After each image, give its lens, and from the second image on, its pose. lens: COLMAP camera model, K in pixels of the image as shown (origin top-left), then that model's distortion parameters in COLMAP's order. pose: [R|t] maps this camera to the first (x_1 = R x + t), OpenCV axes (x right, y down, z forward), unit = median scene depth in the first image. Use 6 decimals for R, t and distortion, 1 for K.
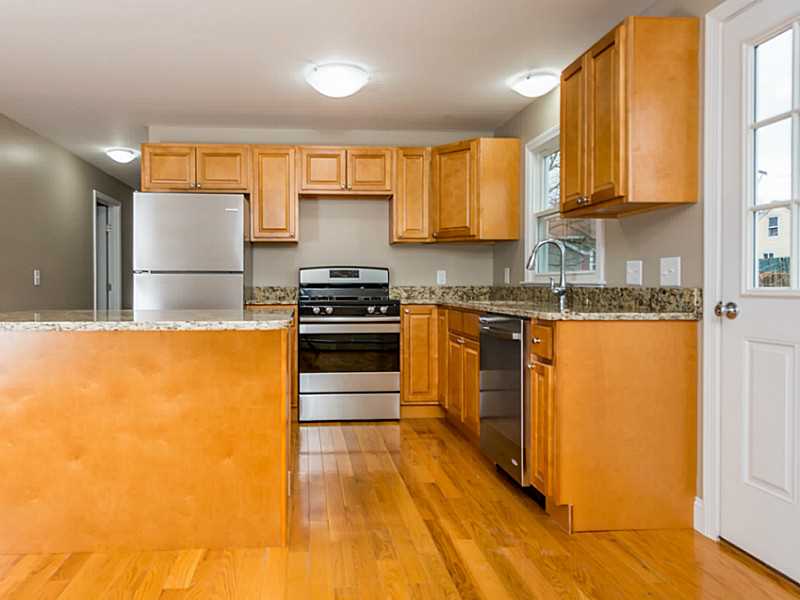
lens RADIAL K [[566.2, 0, 331.7], [0, 566.2, 289.3], [0, 0, 1]] dist [0.004176, -0.000310]
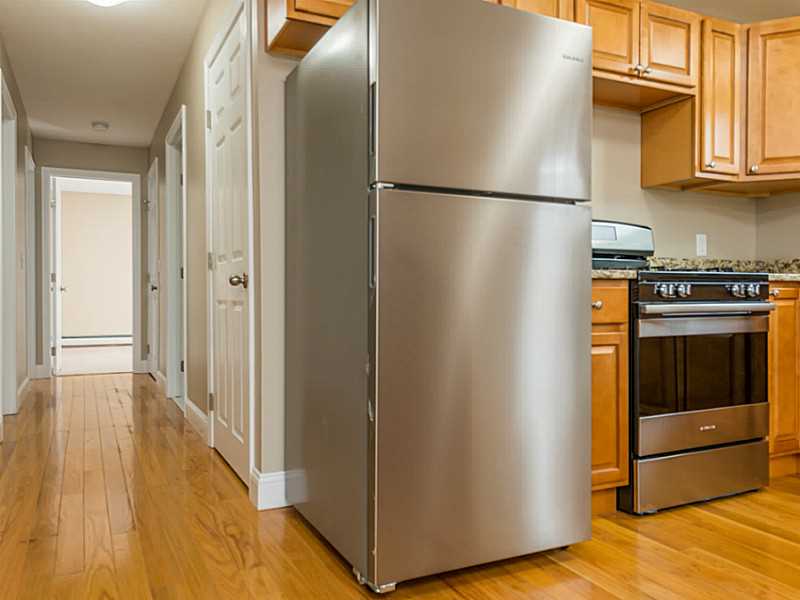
lens RADIAL K [[595.1, 0, 338.5], [0, 595.1, 294.5], [0, 0, 1]] dist [0.004717, -0.008997]
pose [[0.944245, 0.000437, 0.329244, -0.468869], [0.001431, 0.999984, -0.005432, 0.042202], [-0.329241, 0.005600, 0.944229, 0.579890]]
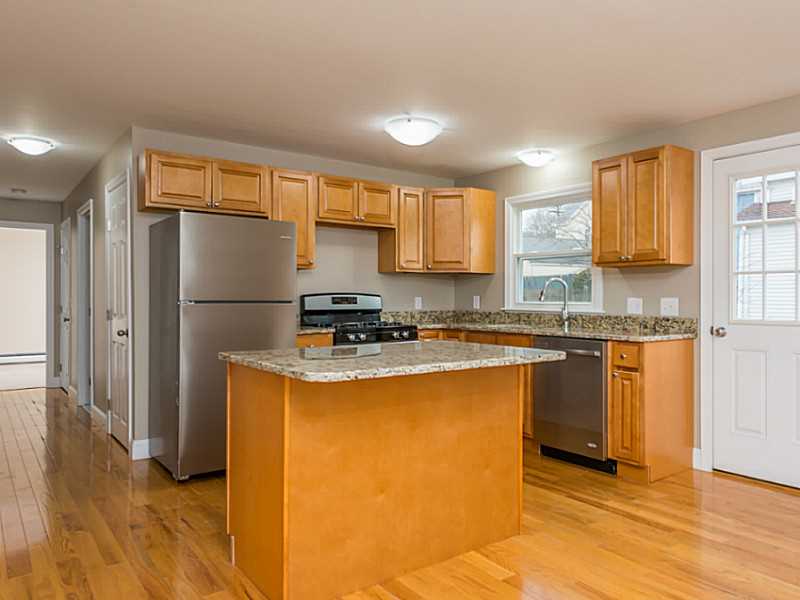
lens RADIAL K [[588.1, 0, 442.4], [0, 588.1, 296.1], [0, 0, 1]] dist [0.000297, -0.007282]
pose [[0.820748, 0.004039, 0.571276, -0.495821], [0.001819, 0.999951, -0.009684, -0.027307], [-0.571288, 0.008988, 0.820701, 0.020396]]
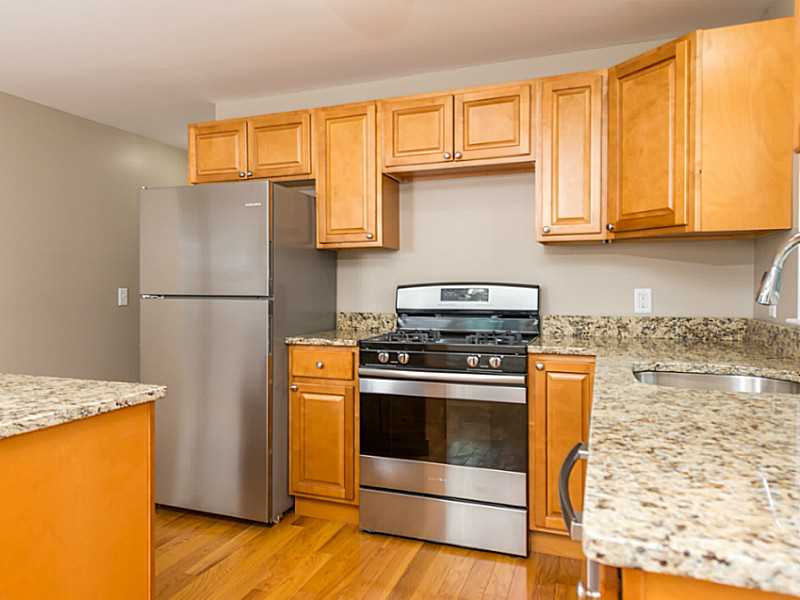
lens RADIAL K [[595.1, 0, 338.5], [0, 595.1, 294.5], [0, 0, 1]] dist [0.004717, -0.008997]
pose [[0.893108, 0.005125, -0.449813, 0.217974], [-0.001718, 0.999967, 0.007982, -0.036299], [0.449839, -0.006356, 0.893087, 0.383677]]
